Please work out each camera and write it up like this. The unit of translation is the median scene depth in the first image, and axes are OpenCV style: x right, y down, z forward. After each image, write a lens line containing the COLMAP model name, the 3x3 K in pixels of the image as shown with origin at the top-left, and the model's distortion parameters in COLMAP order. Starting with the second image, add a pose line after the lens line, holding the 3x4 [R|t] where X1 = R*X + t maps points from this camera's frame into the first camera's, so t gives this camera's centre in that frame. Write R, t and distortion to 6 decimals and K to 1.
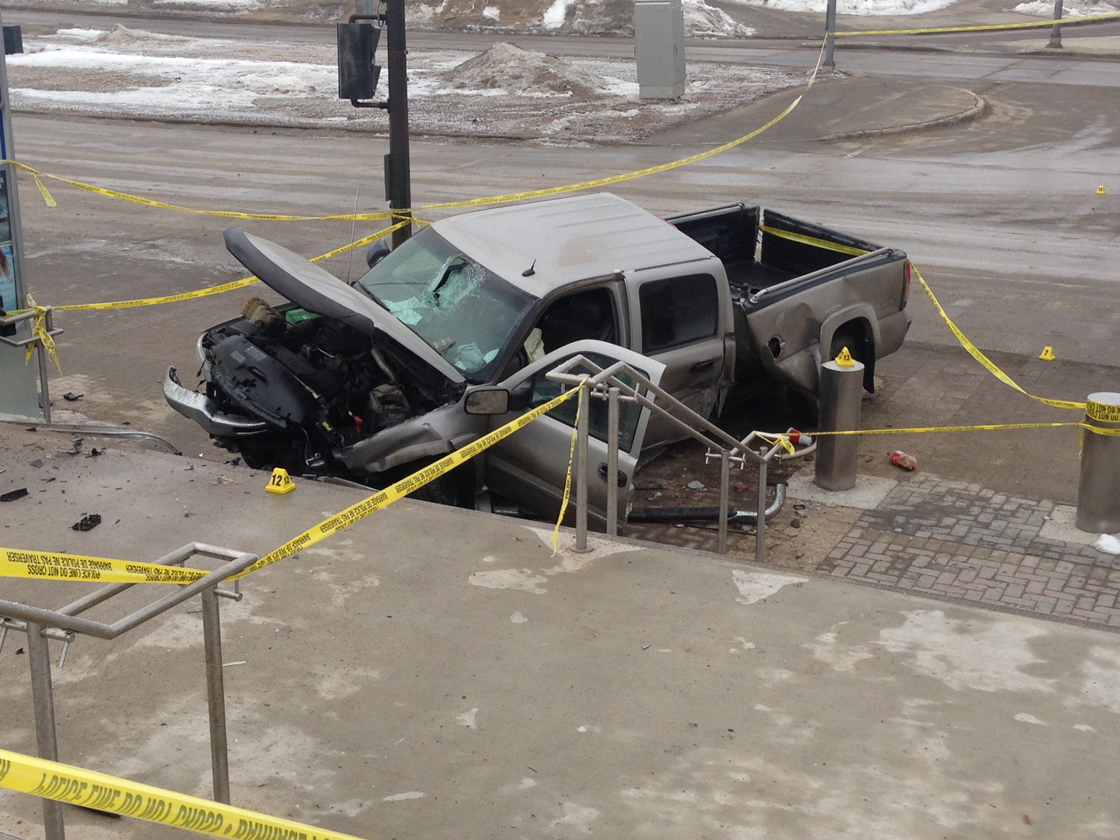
lens RADIAL K [[1681.1, 0, 491.8], [0, 1681.1, 467.3], [0, 0, 1]] dist [0.025011, 0.117911]
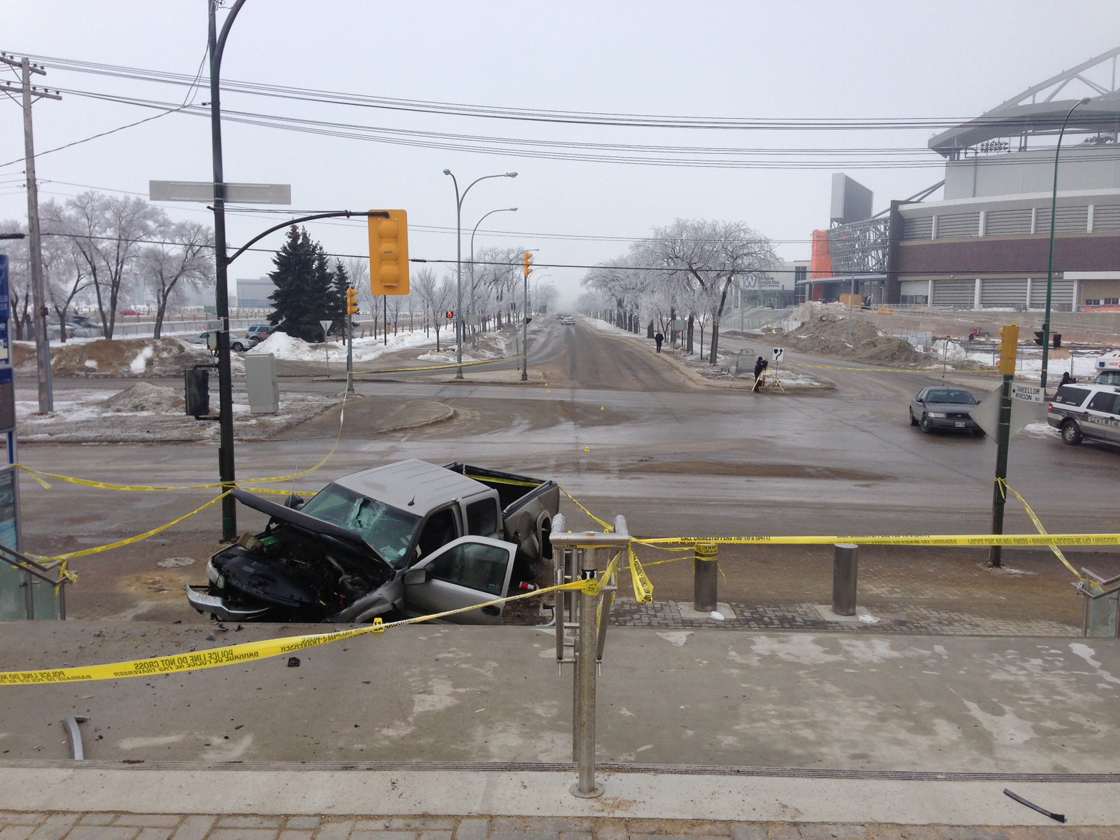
lens RADIAL K [[1065.6, 0, 560.0], [0, 1065.6, 420.0], [0, 0, 1]] dist [0.132950, -0.275989]
pose [[0.891952, -0.043190, 0.450062, -0.235423], [0.135134, 0.975392, -0.174212, 0.010271], [-0.431463, 0.216208, 0.875839, -0.043167]]
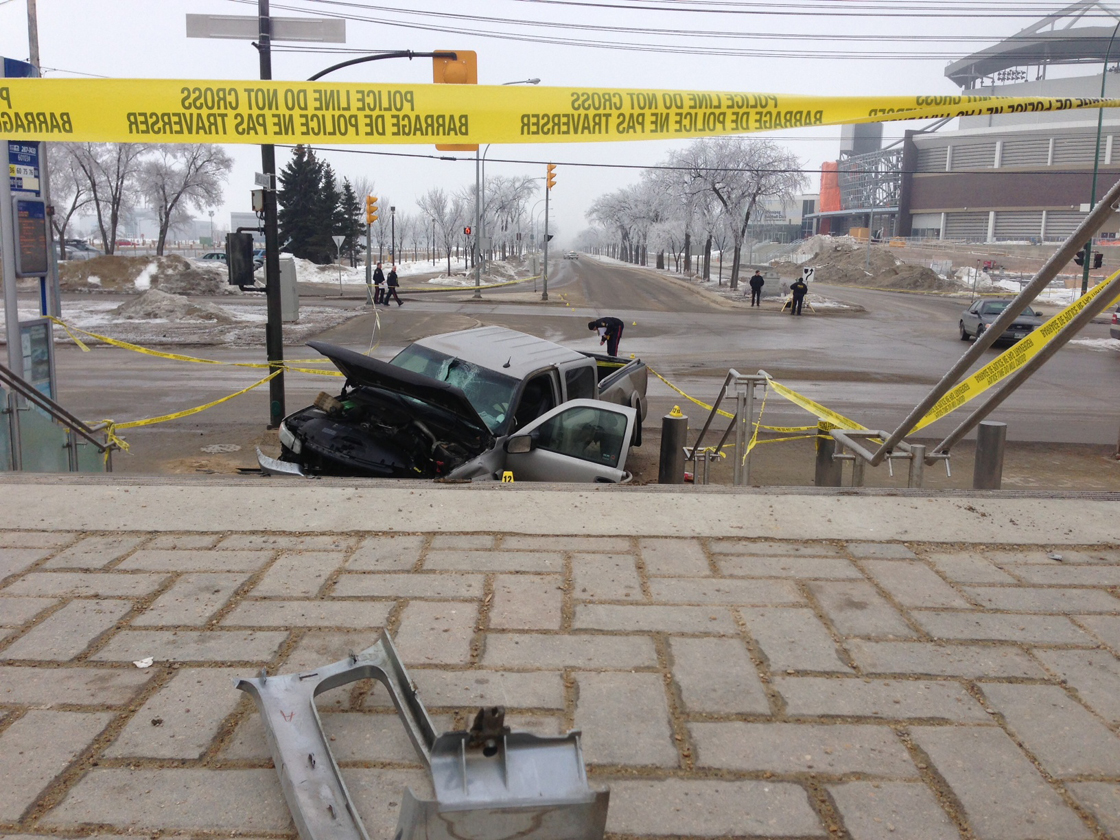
lens RADIAL K [[1065.6, 0, 560.0], [0, 1065.6, 420.0], [0, 0, 1]] dist [0.132950, -0.275989]
pose [[0.890439, -0.062710, 0.450762, -0.260536], [0.129536, 0.984416, -0.118936, 0.037686], [-0.436279, 0.164295, 0.884685, 0.092004]]
